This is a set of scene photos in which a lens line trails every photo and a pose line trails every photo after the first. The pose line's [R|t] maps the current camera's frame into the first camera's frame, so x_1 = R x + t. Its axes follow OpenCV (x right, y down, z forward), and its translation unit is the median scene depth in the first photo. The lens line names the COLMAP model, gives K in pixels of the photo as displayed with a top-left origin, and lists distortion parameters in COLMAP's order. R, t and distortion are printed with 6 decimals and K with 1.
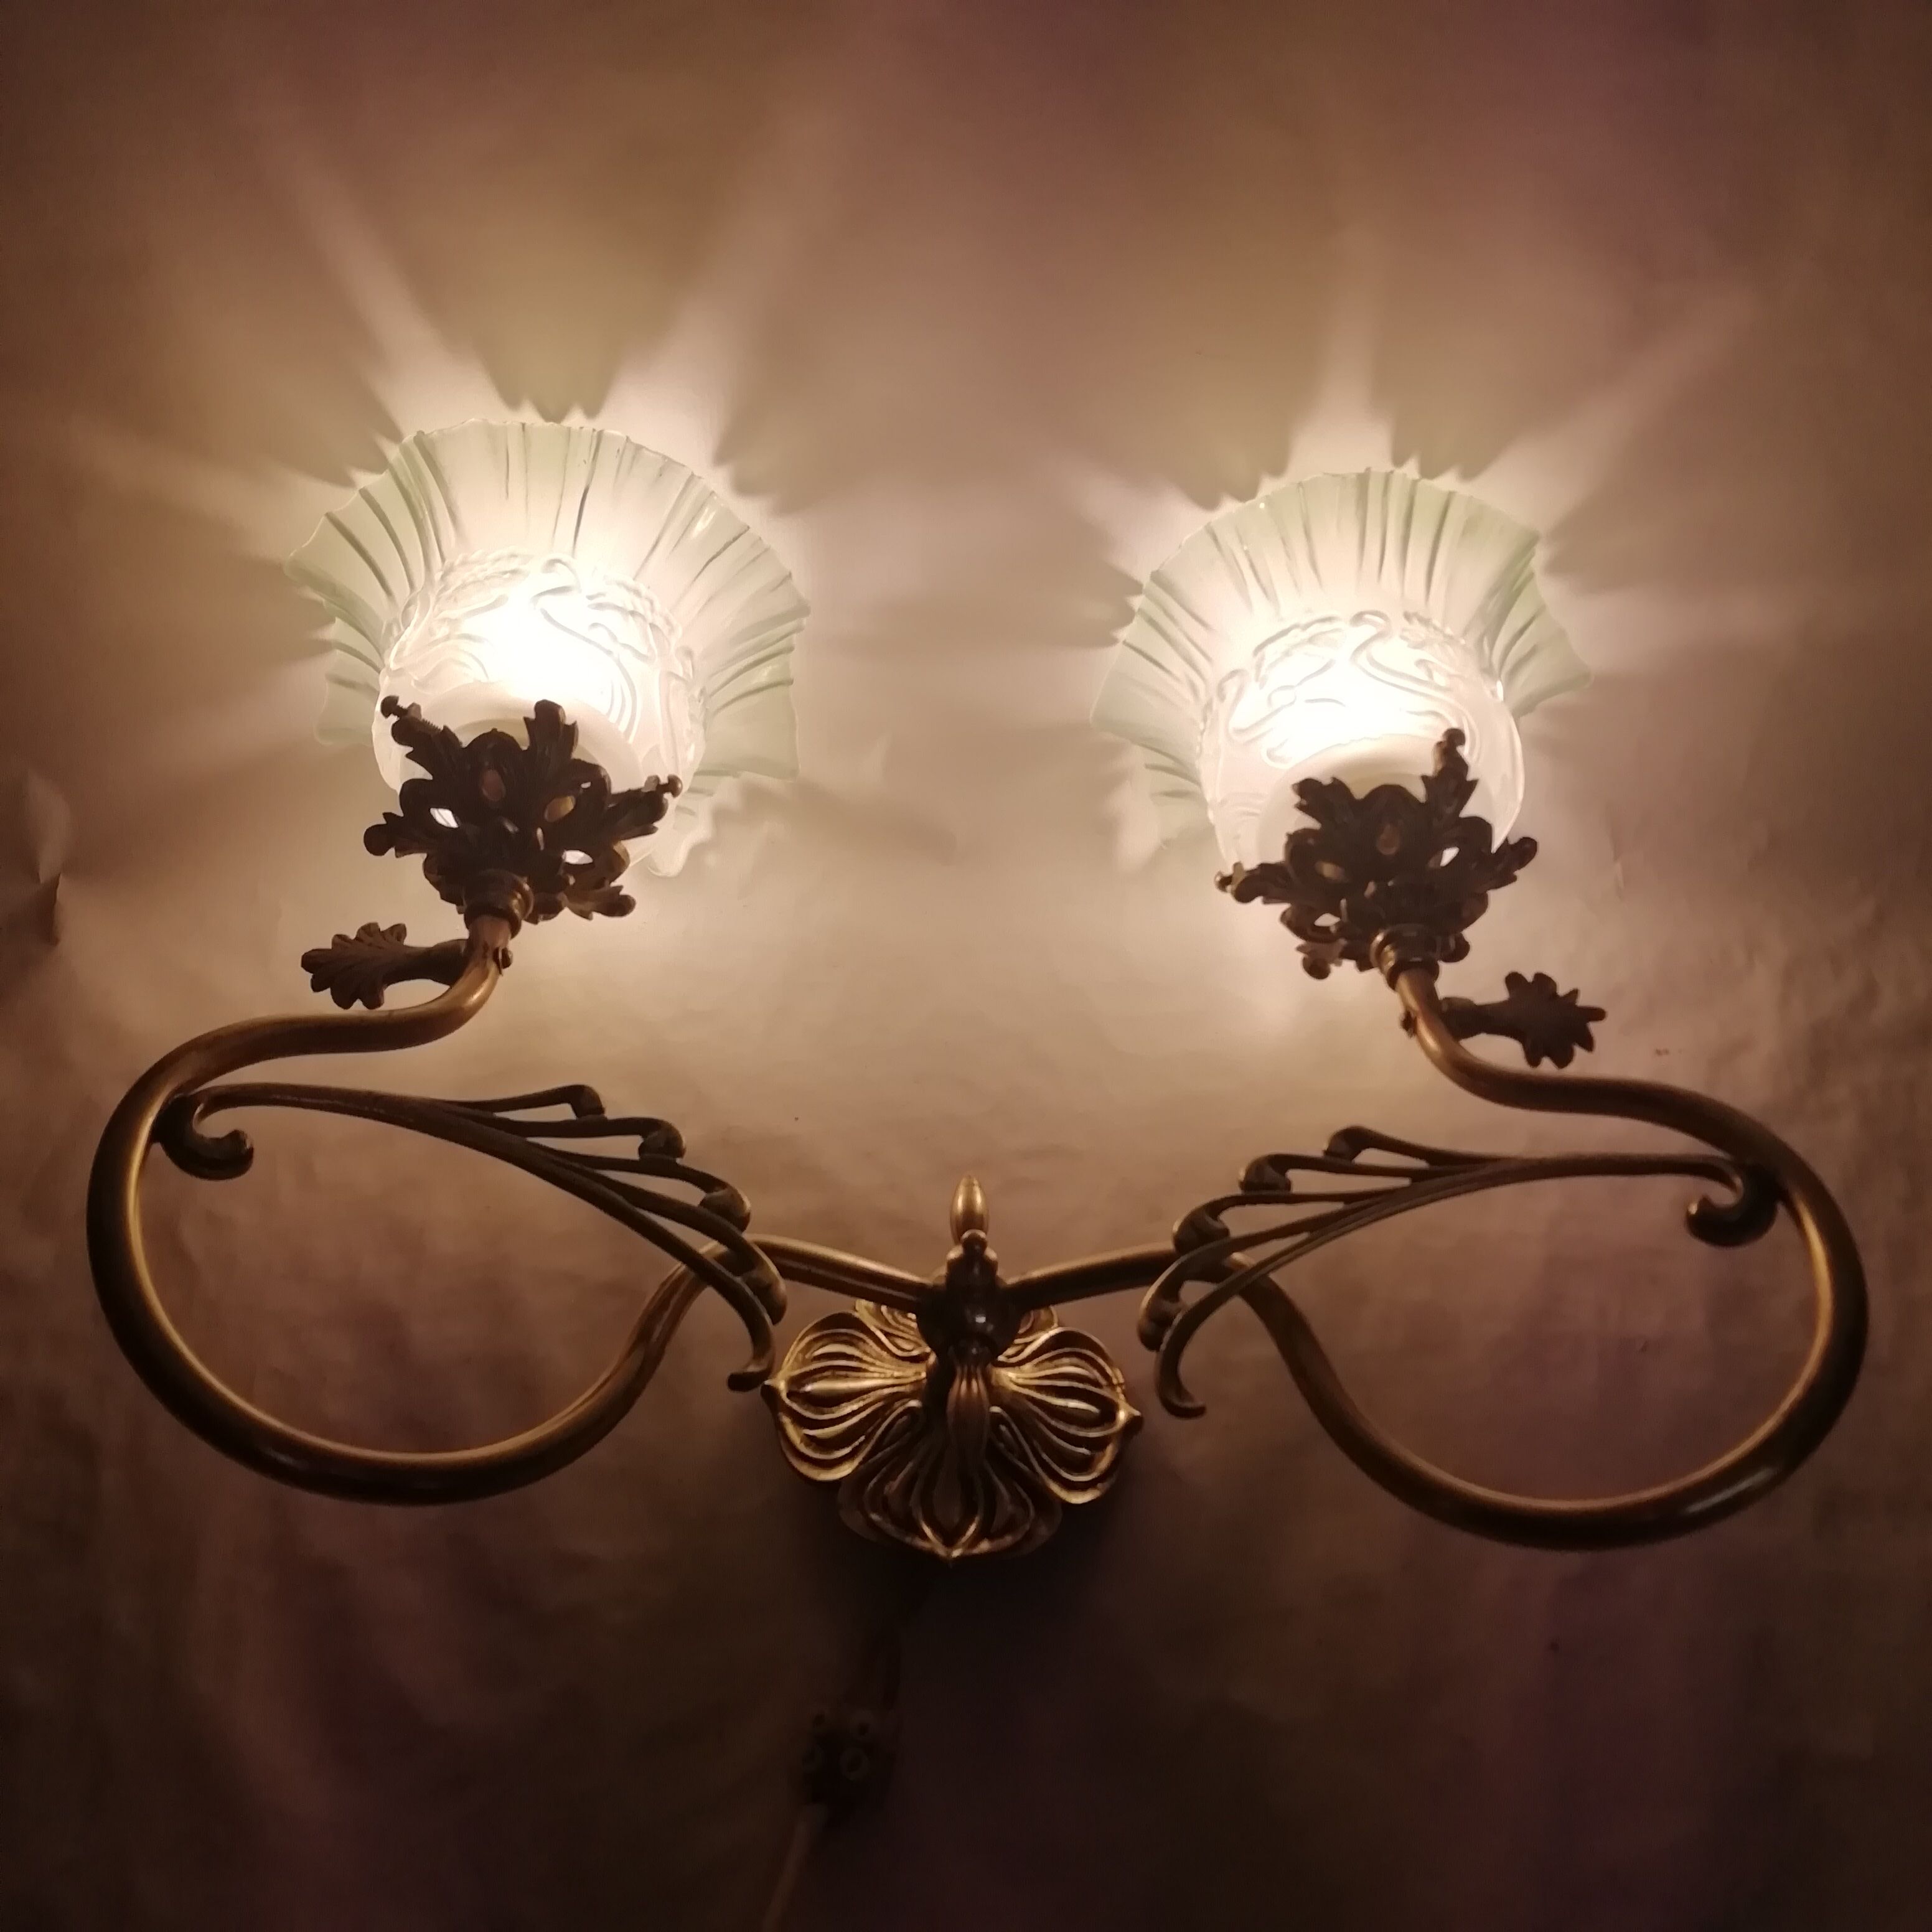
lens RADIAL K [[1926.0, 0, 966.7], [0, 1926.0, 970.7], [0, 0, 1]] dist [0.032214, 0.000000]
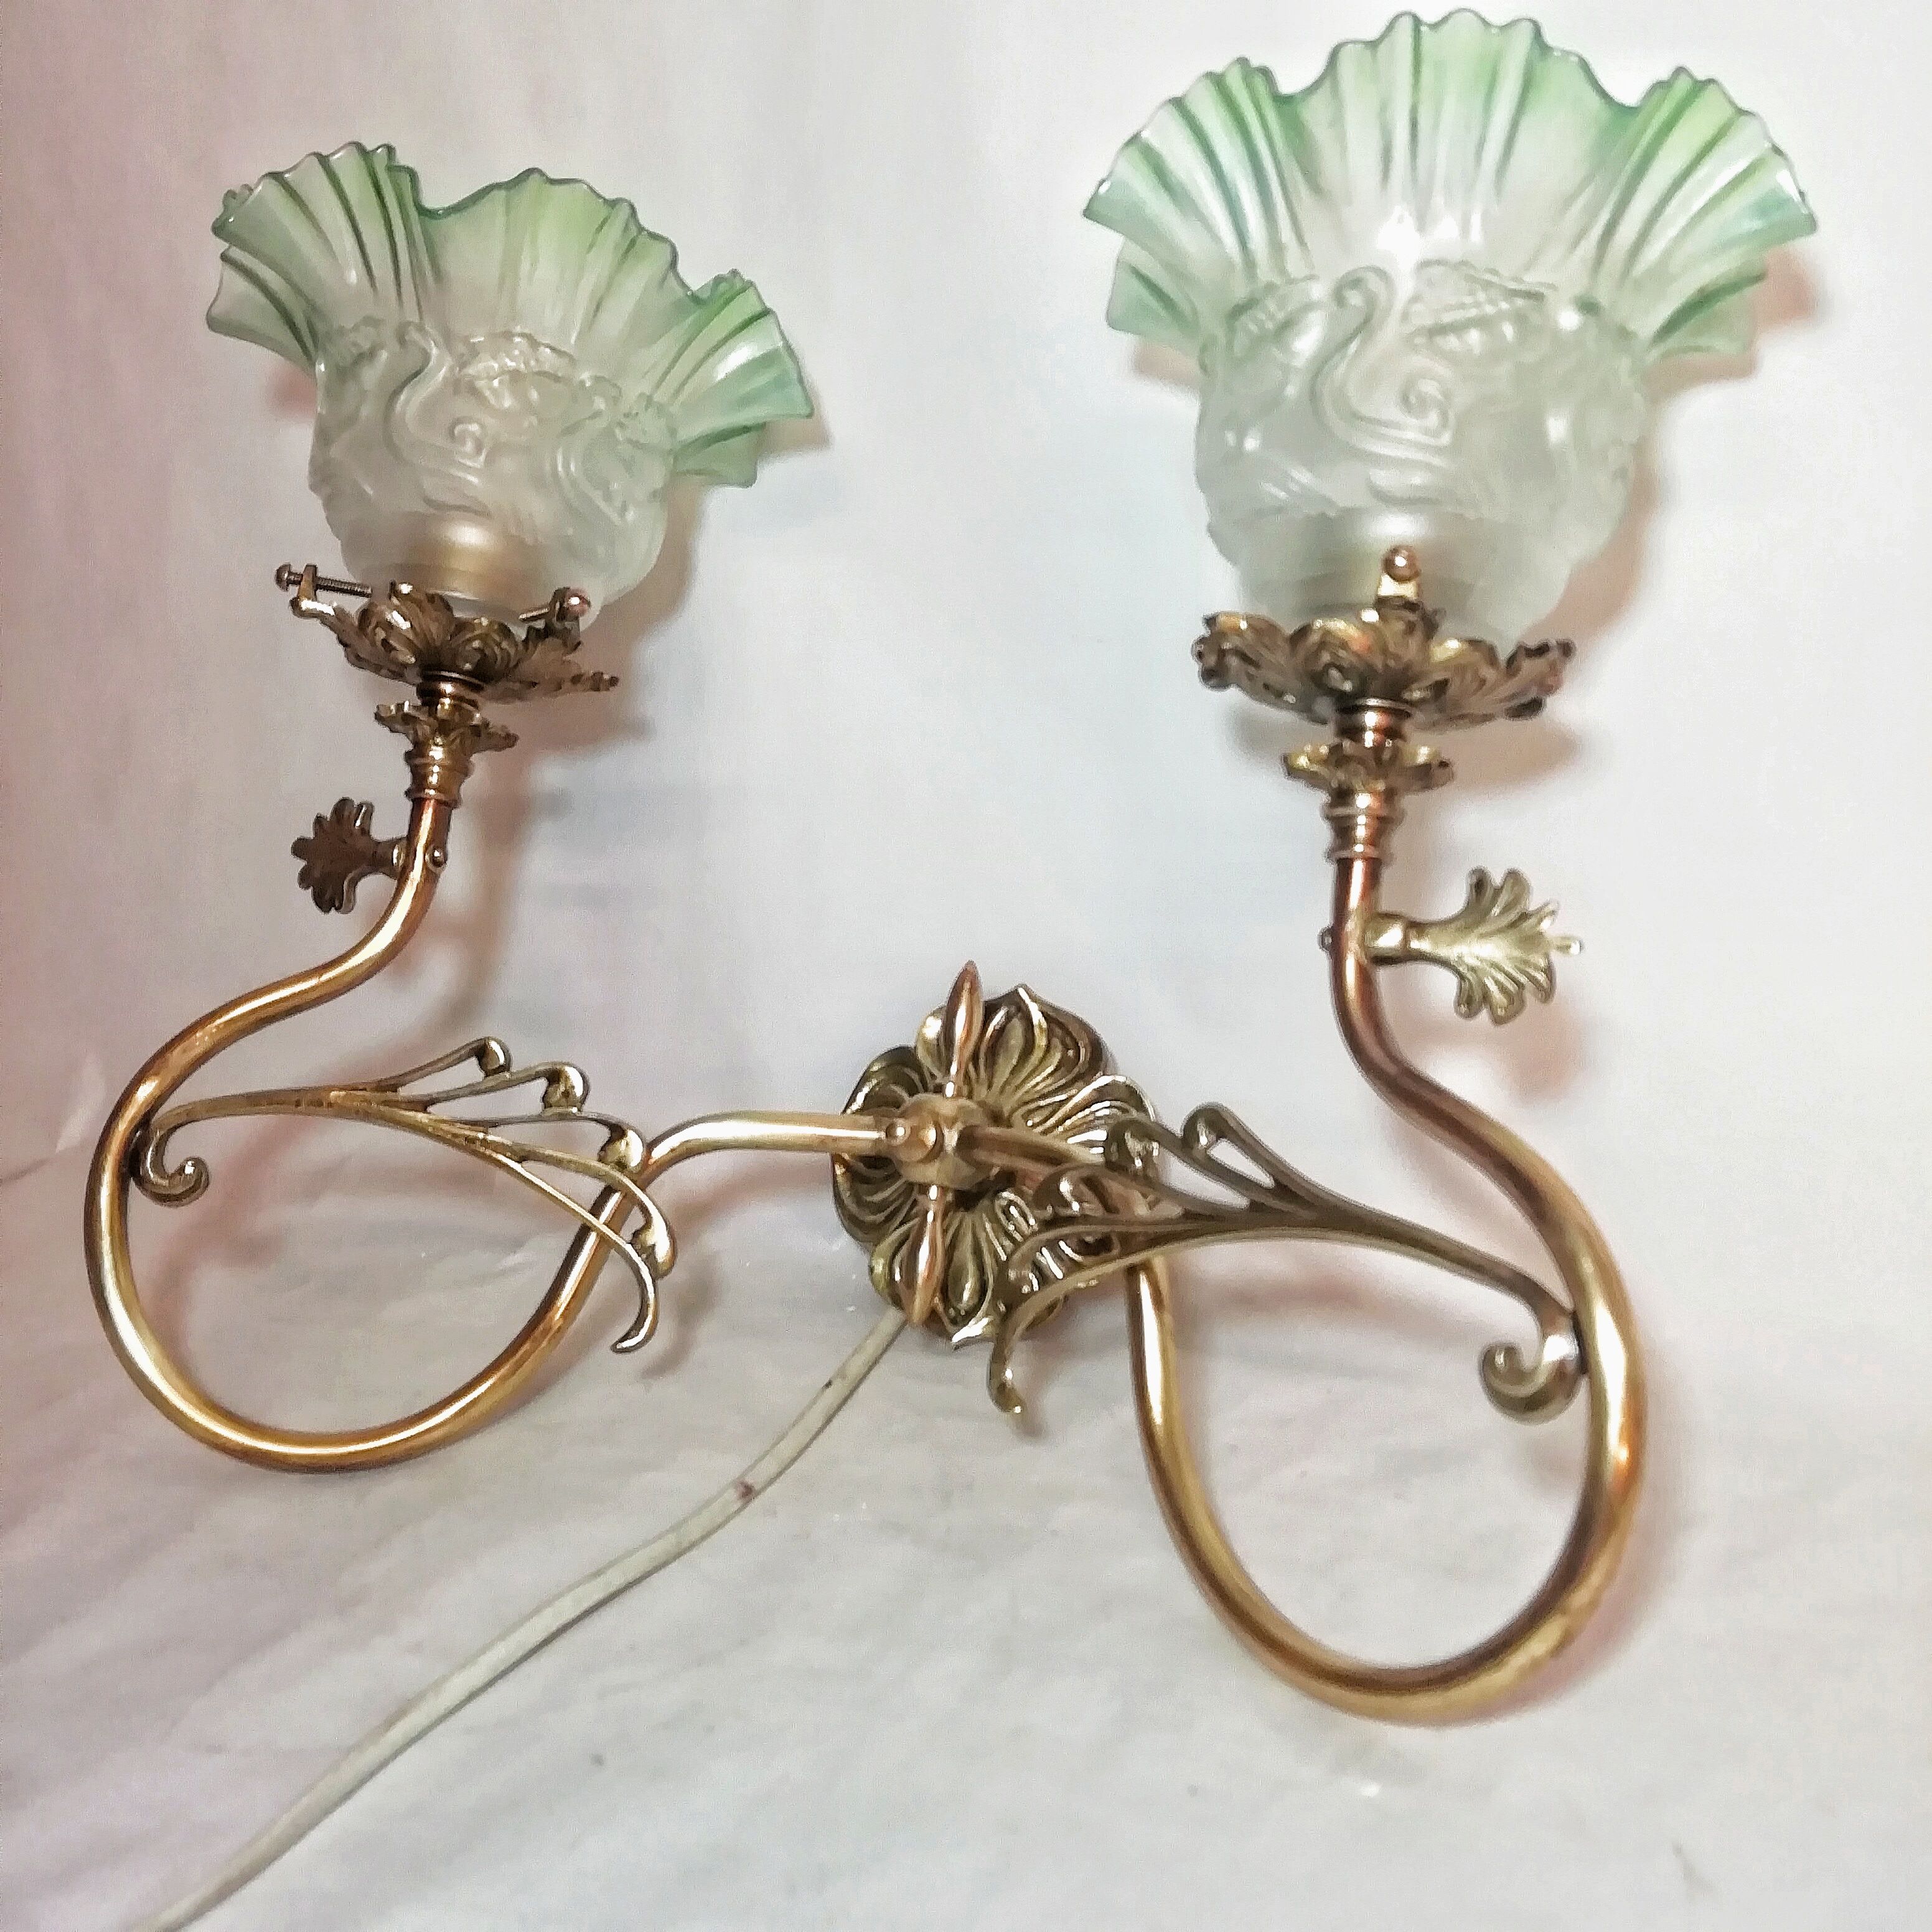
lens RADIAL K [[1926.0, 0, 963.1], [0, 1926.0, 974.7], [0, 0, 1]] dist [0.032214, 0.000000]
pose [[0.886562, 0.069555, -0.457351, 0.467655], [0.224214, 0.800147, 0.556321, -0.453403], [0.404642, -0.595758, 0.693785, 0.361905]]
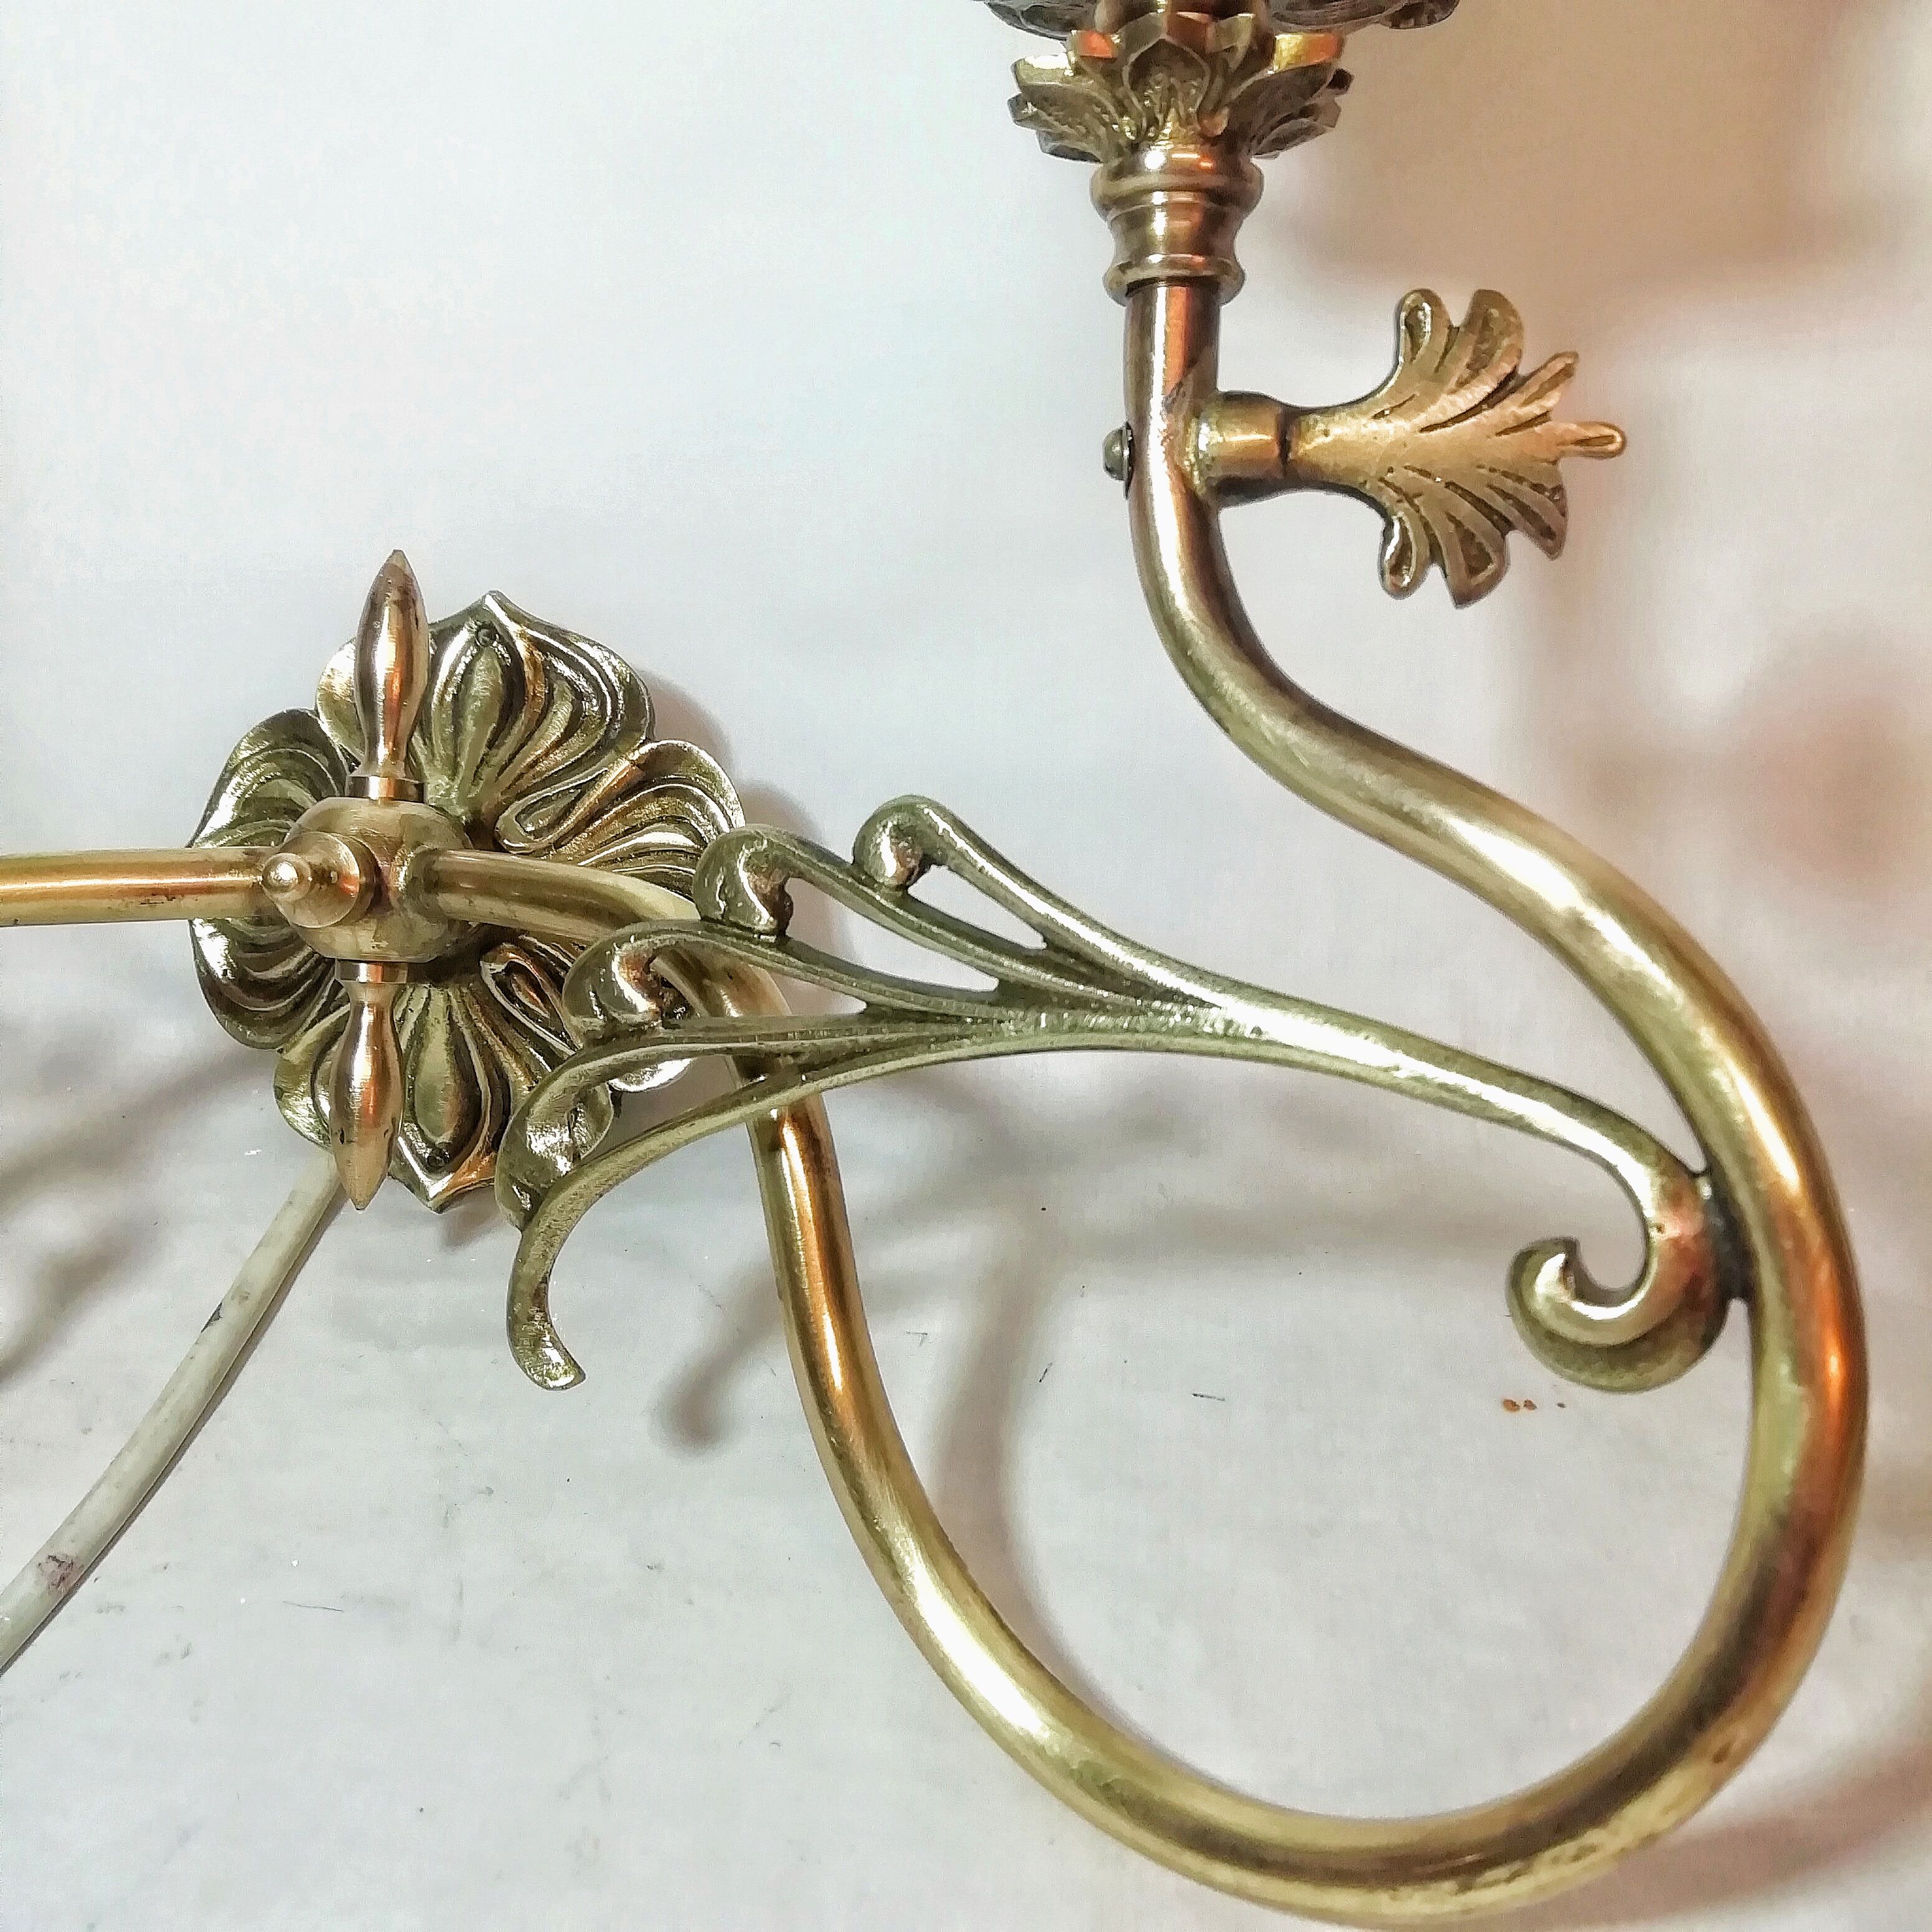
lens RADIAL K [[1926.0, 0, 961.6], [0, 1926.0, 978.7], [0, 0, 1]] dist [0.032214, 0.000000]
pose [[0.979779, 0.059663, -0.190978, 0.282354], [0.104527, 0.661257, 0.742841, -0.211214], [0.170606, -0.747783, 0.641650, 0.646601]]
